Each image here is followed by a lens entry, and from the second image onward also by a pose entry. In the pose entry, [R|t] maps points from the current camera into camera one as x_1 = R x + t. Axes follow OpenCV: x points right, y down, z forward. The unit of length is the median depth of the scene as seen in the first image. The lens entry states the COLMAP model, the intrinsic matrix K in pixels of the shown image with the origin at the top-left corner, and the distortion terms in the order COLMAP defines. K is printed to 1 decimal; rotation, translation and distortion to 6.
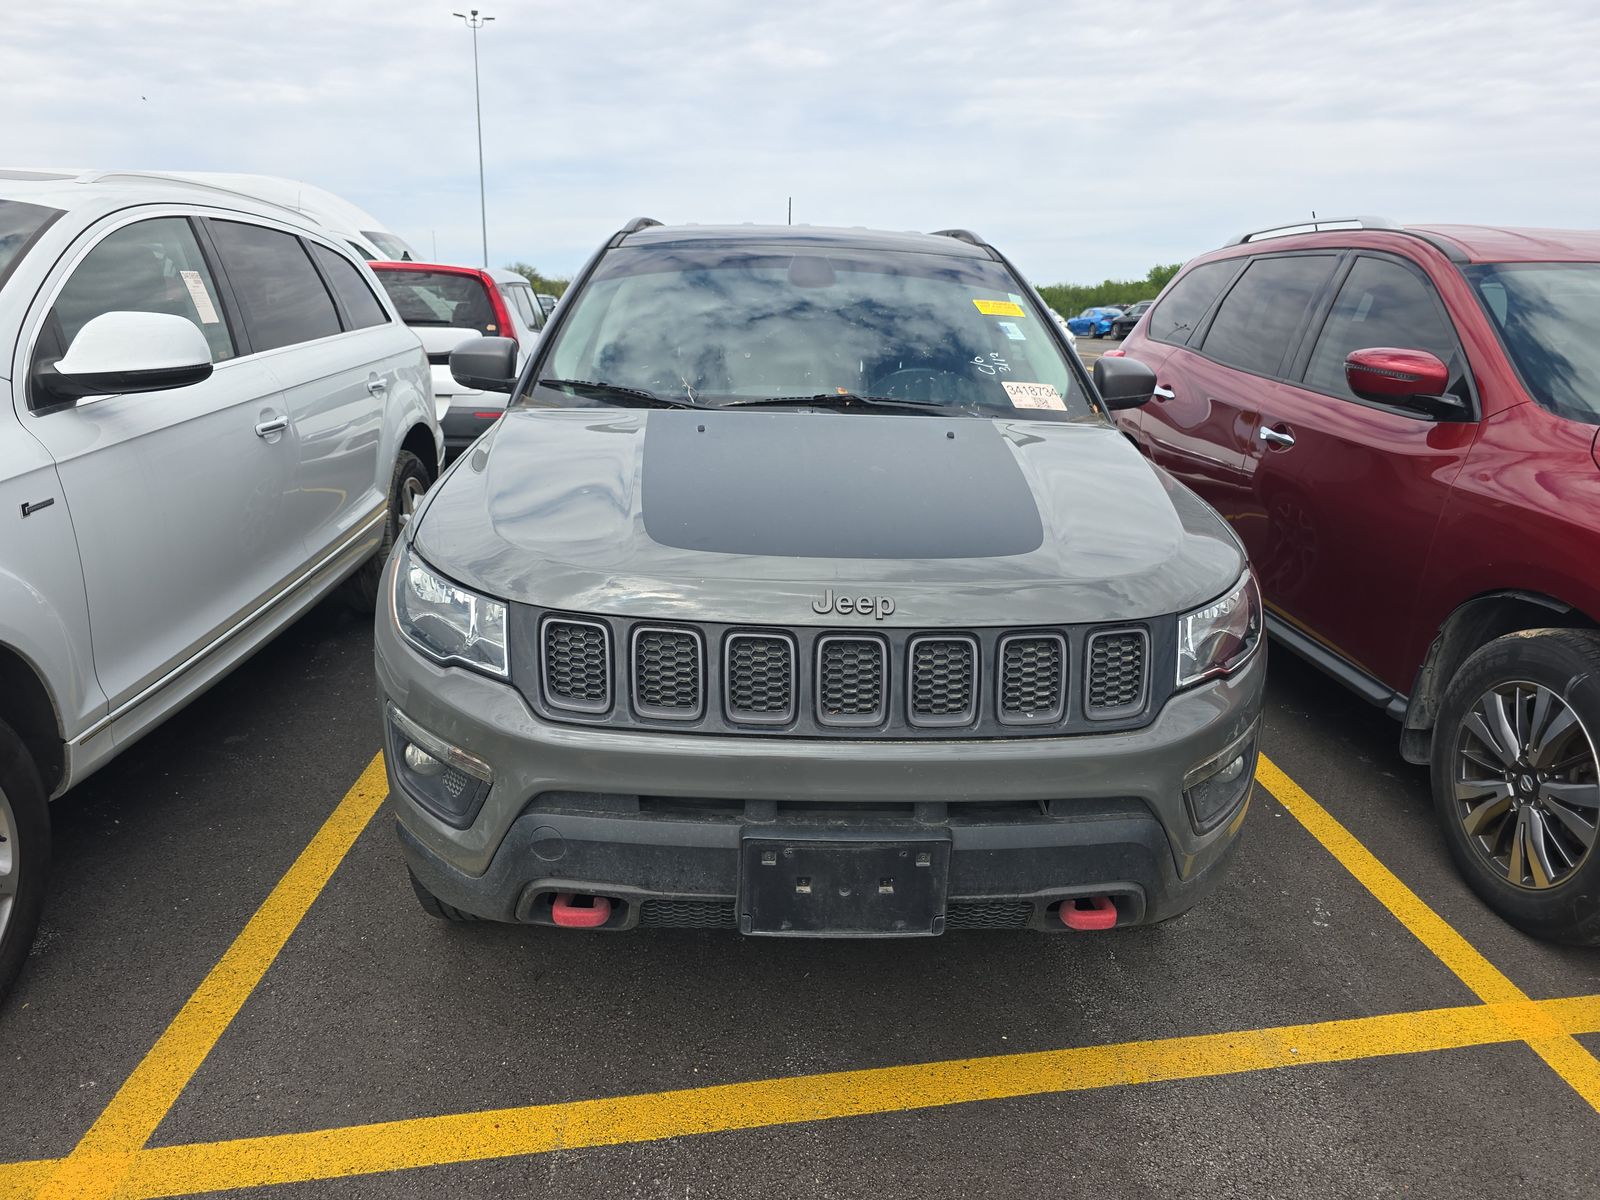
lens RADIAL K [[1091.7, 0, 807.5], [0, 1091.7, 600.5], [0, 0, 1]] dist [0.058141, -0.055723]
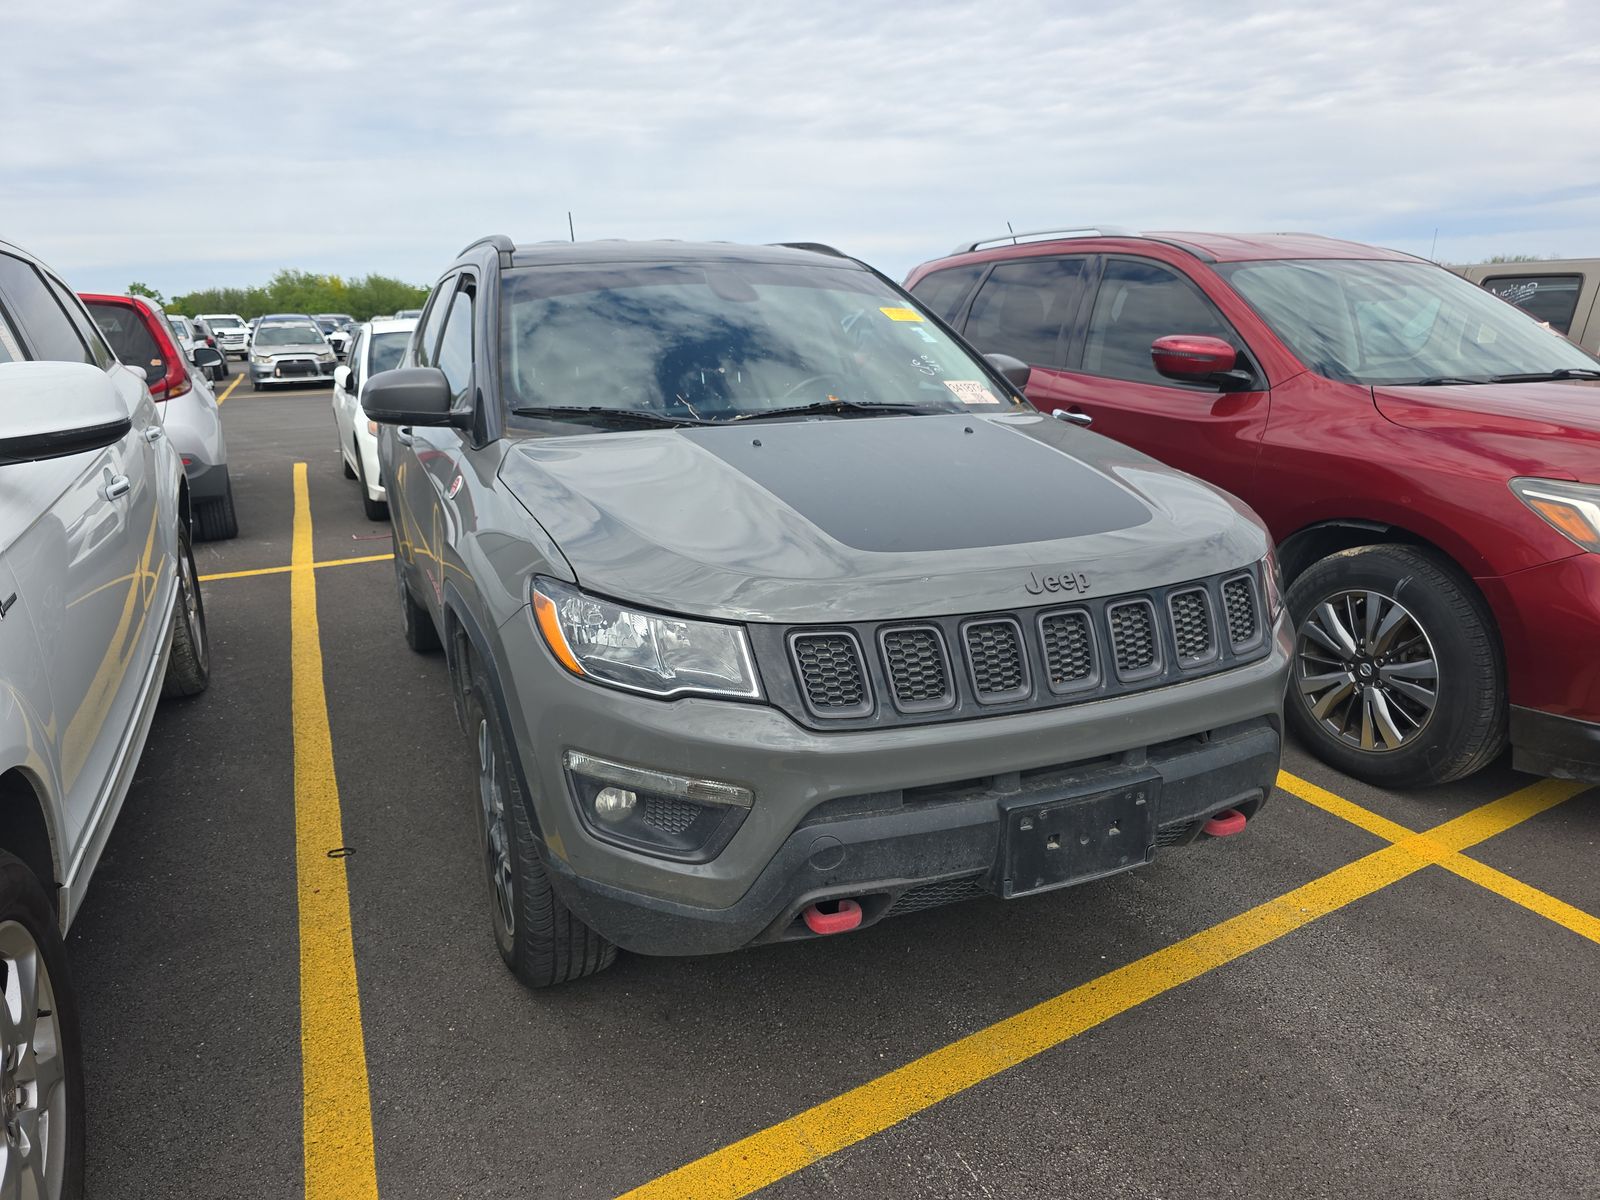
lens RADIAL K [[1091.7, 0, 807.5], [0, 1091.7, 600.5], [0, 0, 1]] dist [0.058141, -0.055723]
pose [[0.930475, -0.131052, 0.342114, -0.446113], [0.134016, 0.990865, 0.015073, -0.022160], [-0.340964, 0.031823, 0.939538, 0.035078]]
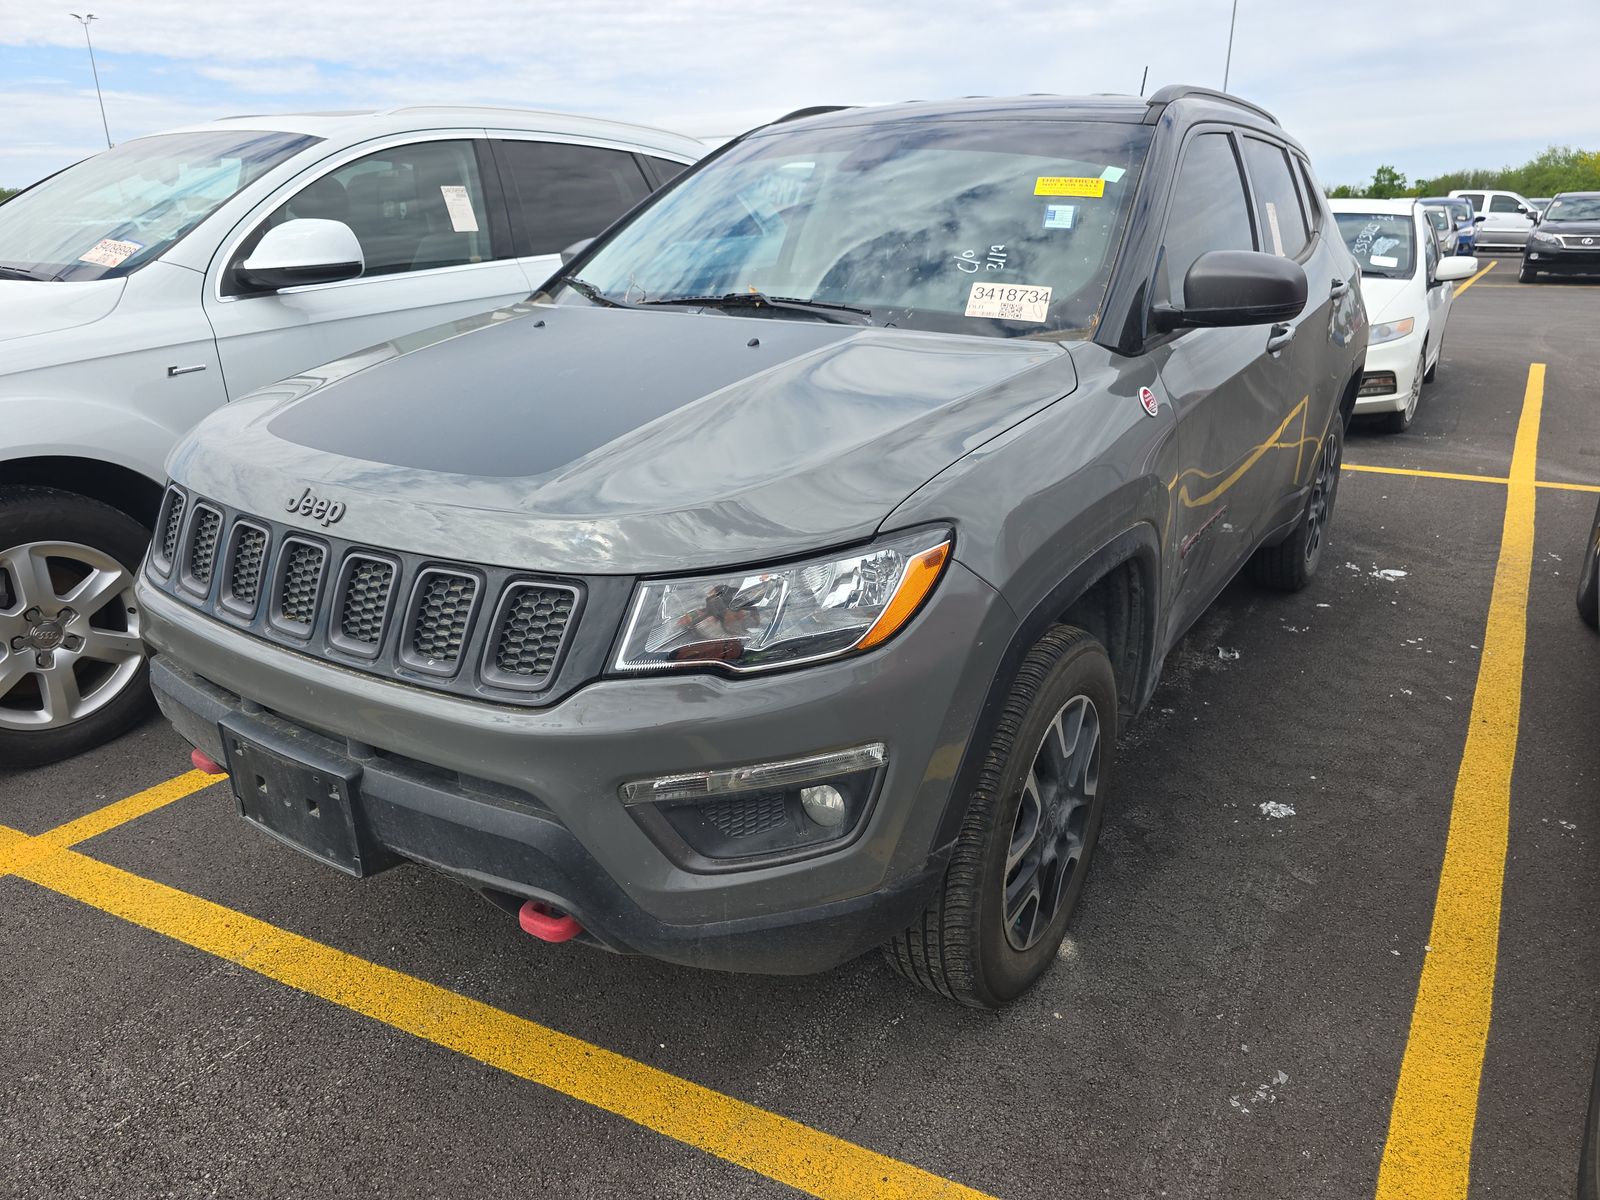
lens RADIAL K [[1101.2, 0, 800.0], [0, 1101.2, 600.0], [0, 0, 1]] dist [0.031470, -0.030648]
pose [[0.800100, 0.171678, -0.574775, 0.716082], [-0.133906, 0.985109, 0.107839, -0.057828], [0.584730, -0.009316, 0.811174, 0.367230]]
